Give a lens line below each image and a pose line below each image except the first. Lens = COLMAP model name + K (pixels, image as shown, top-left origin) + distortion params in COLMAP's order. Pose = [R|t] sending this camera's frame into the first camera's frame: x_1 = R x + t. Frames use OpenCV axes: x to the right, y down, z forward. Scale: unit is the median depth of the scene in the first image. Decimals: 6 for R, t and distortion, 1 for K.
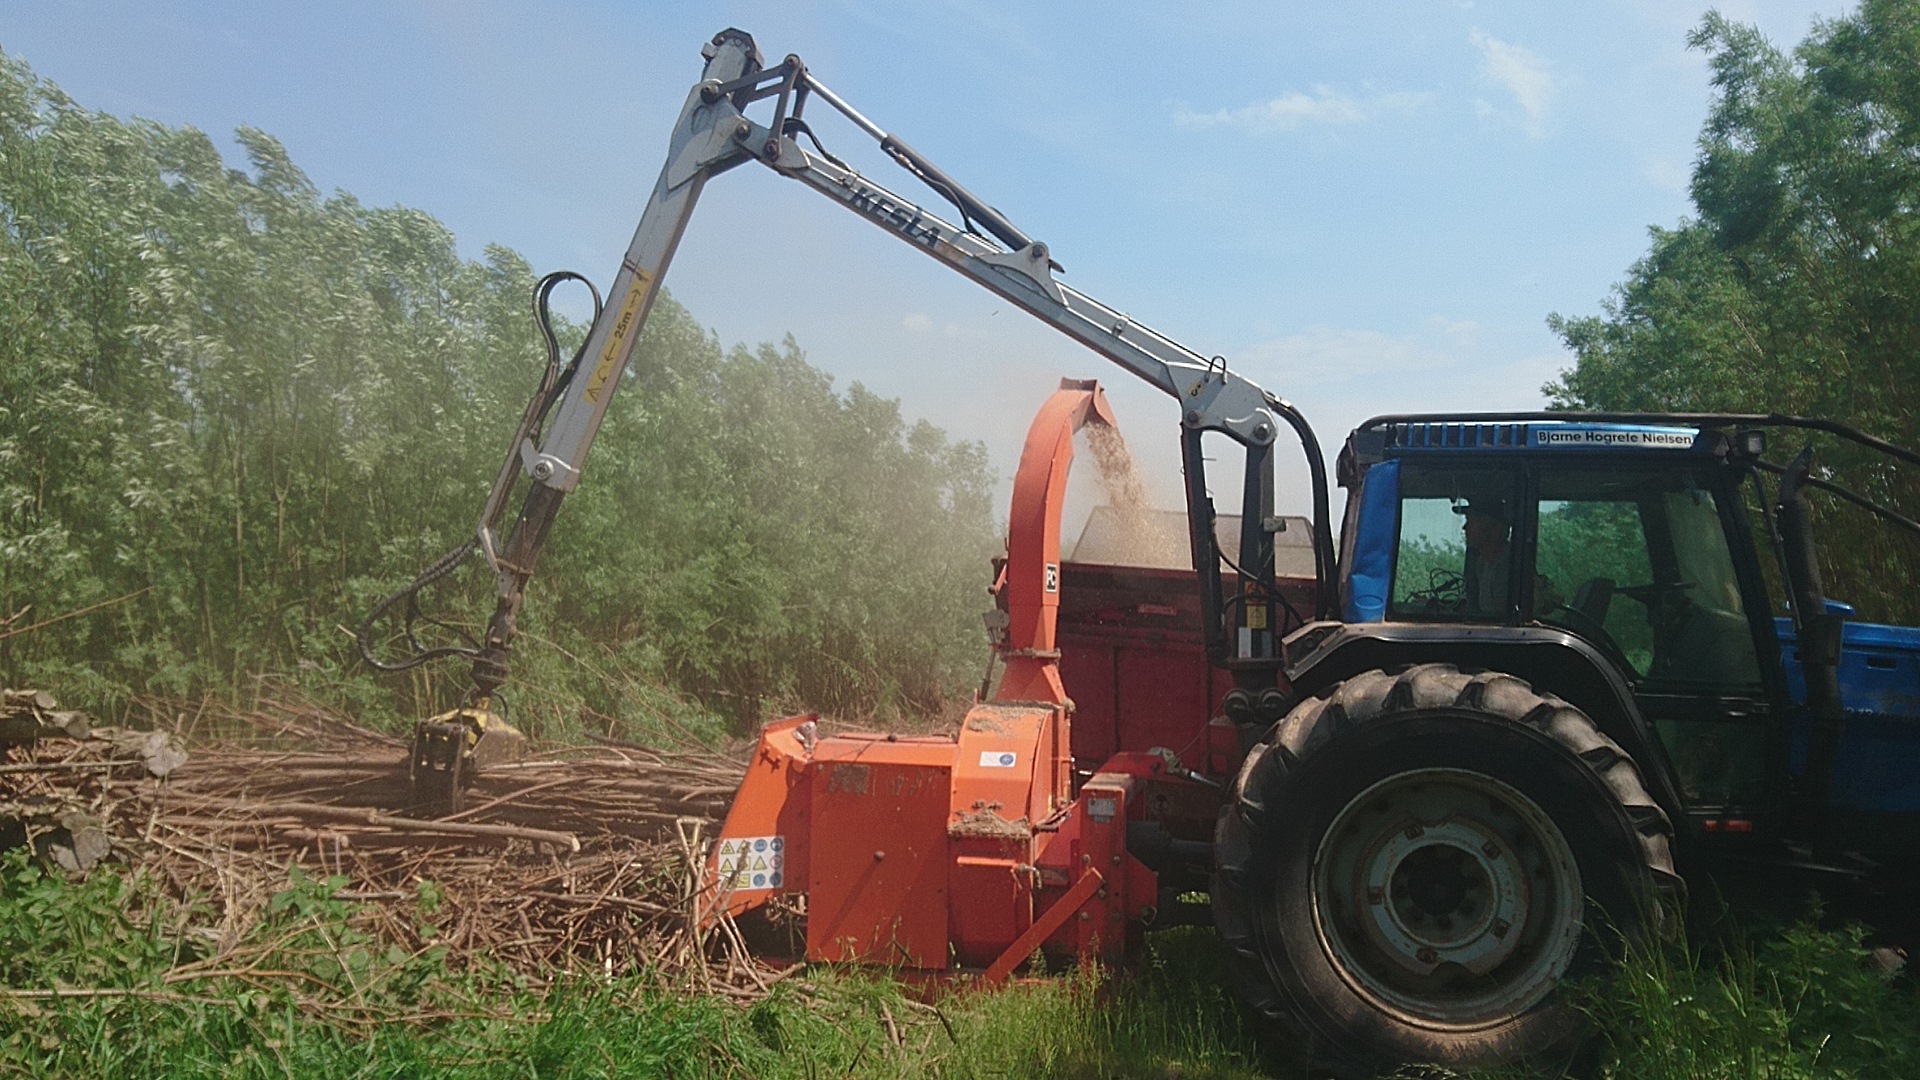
lens RADIAL K [[1492.8, 0, 924.5], [0, 1492.8, 499.5], [0, 0, 1]] dist [-0.016362, 0.008852]
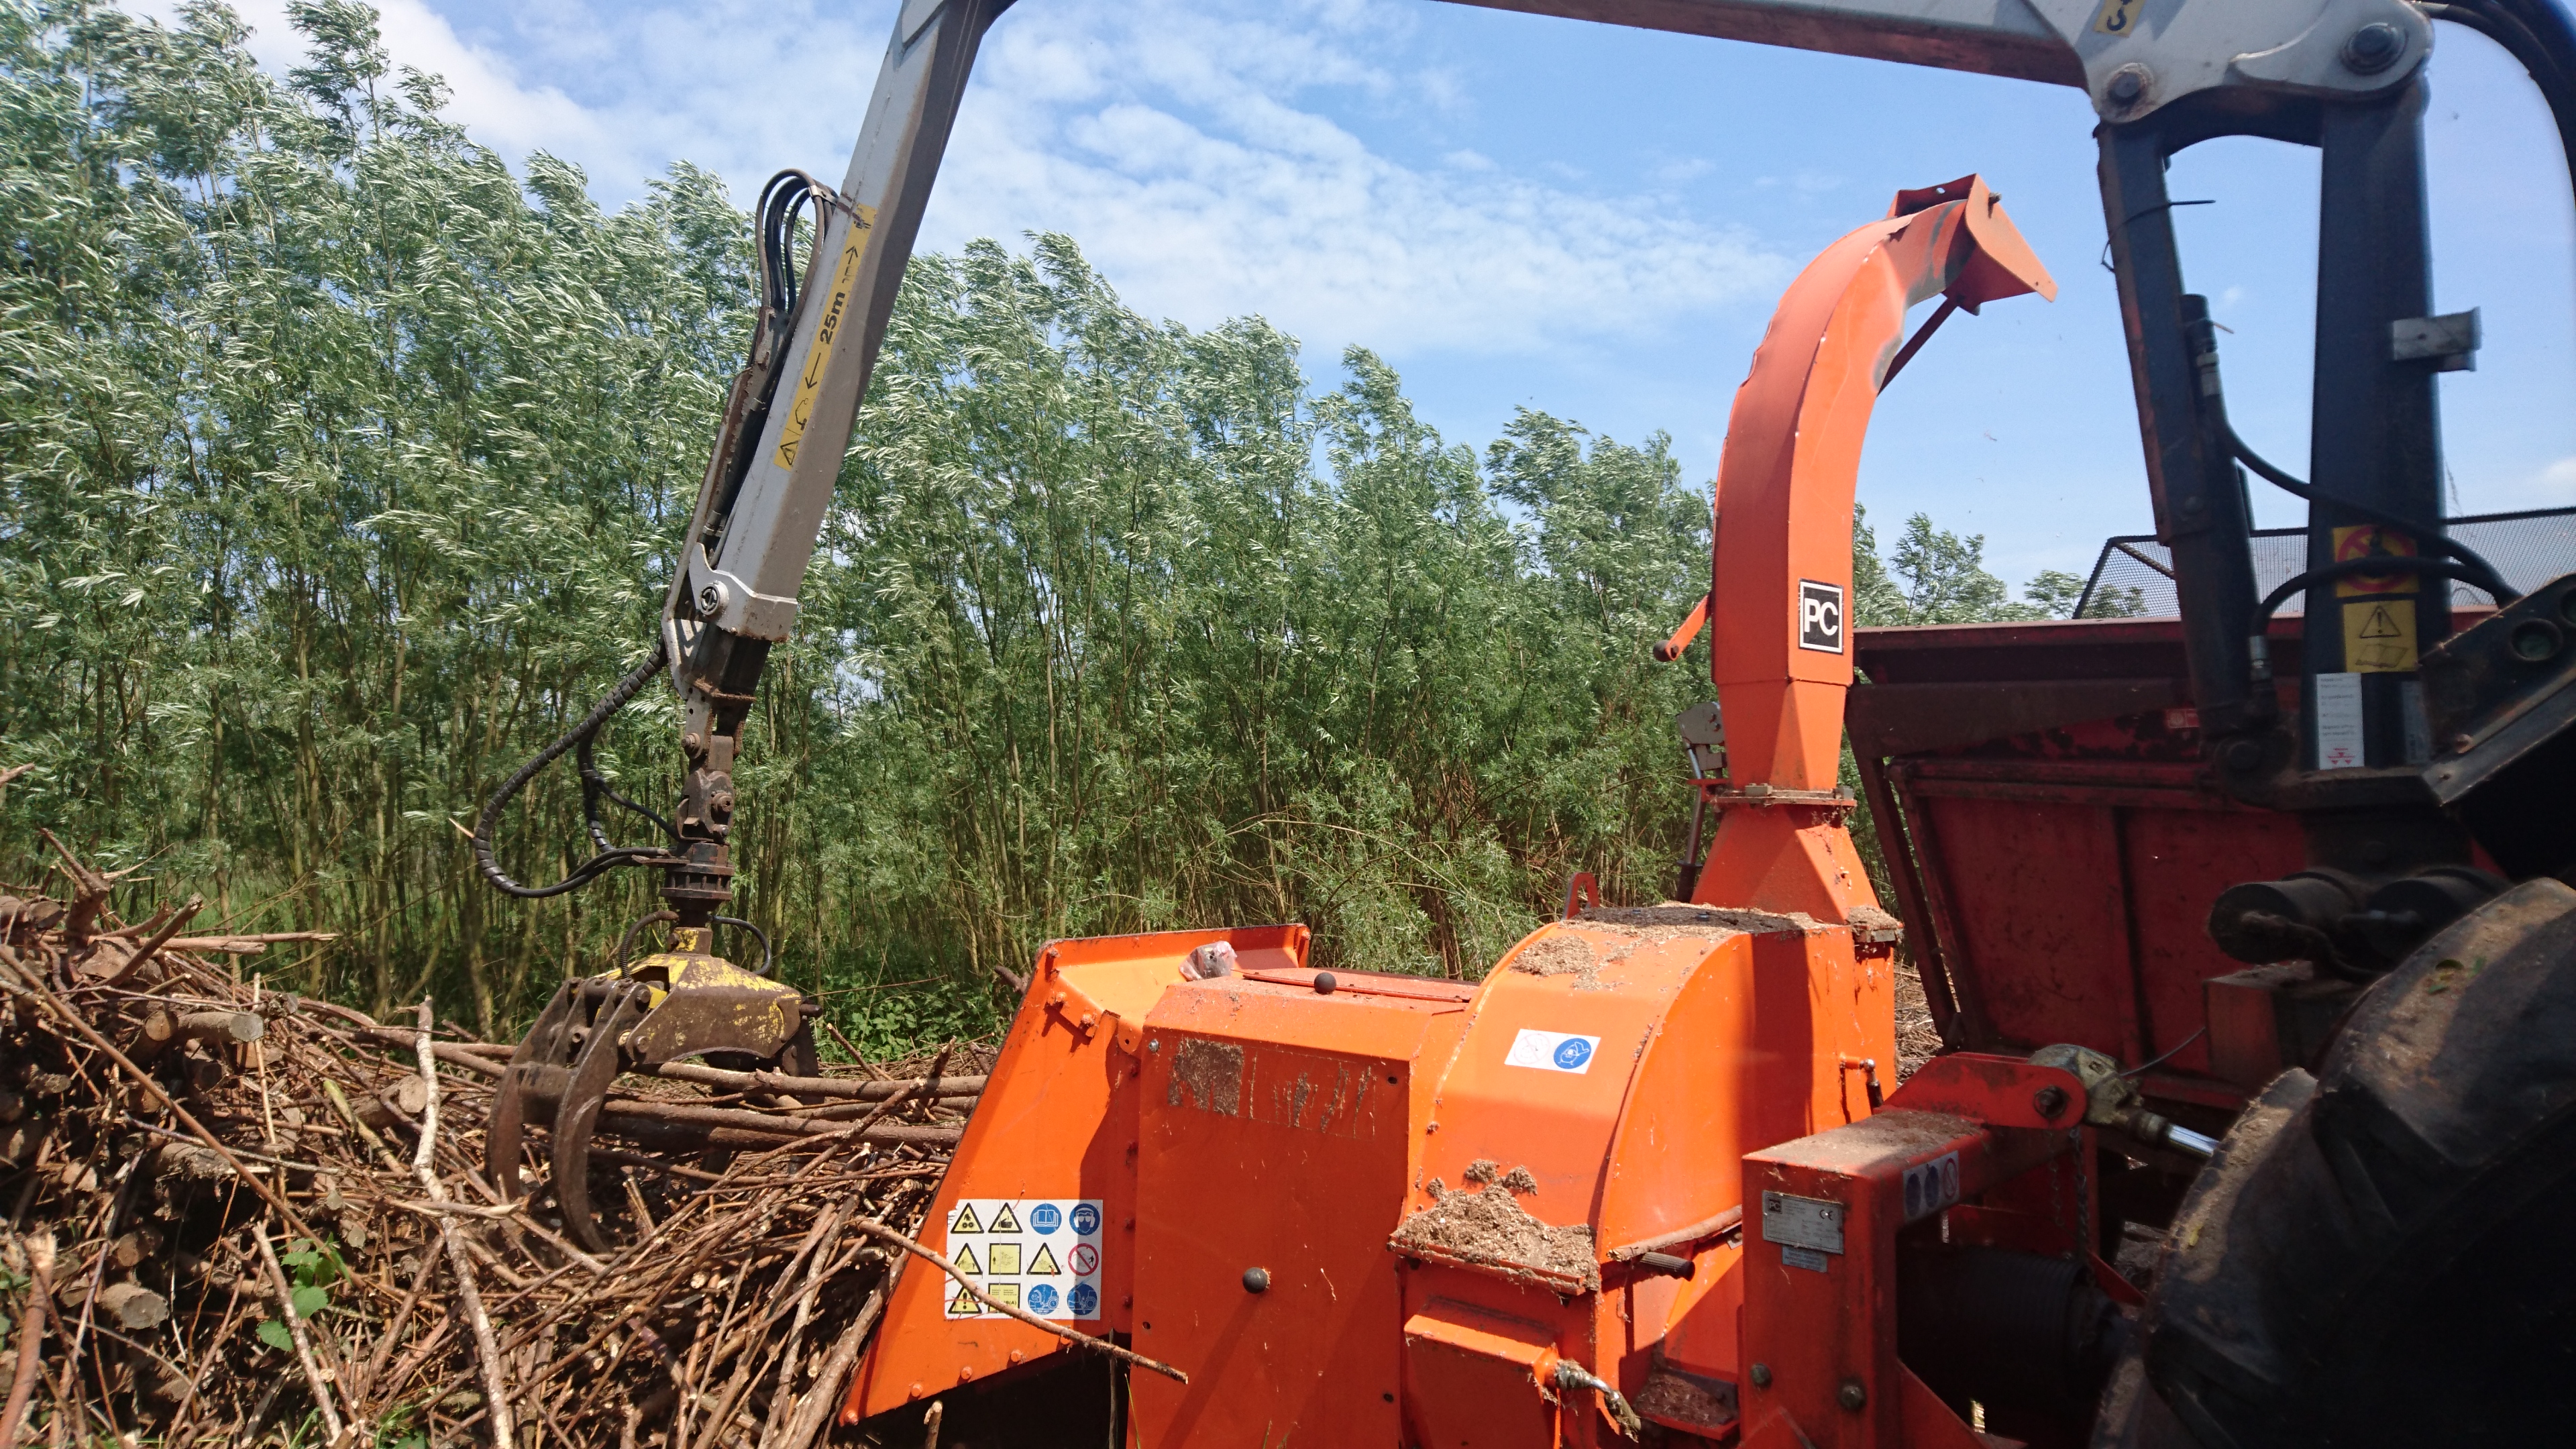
lens RADIAL K [[1594.6, 0, 1260.2], [0, 1594.6, 671.2], [0, 0, 1]] dist [0.058783, -0.018202]
pose [[0.879549, -0.055266, -0.472588, 0.181414], [0.039657, 0.998290, -0.042936, 0.092155], [0.474153, 0.019023, 0.880237, 0.604362]]
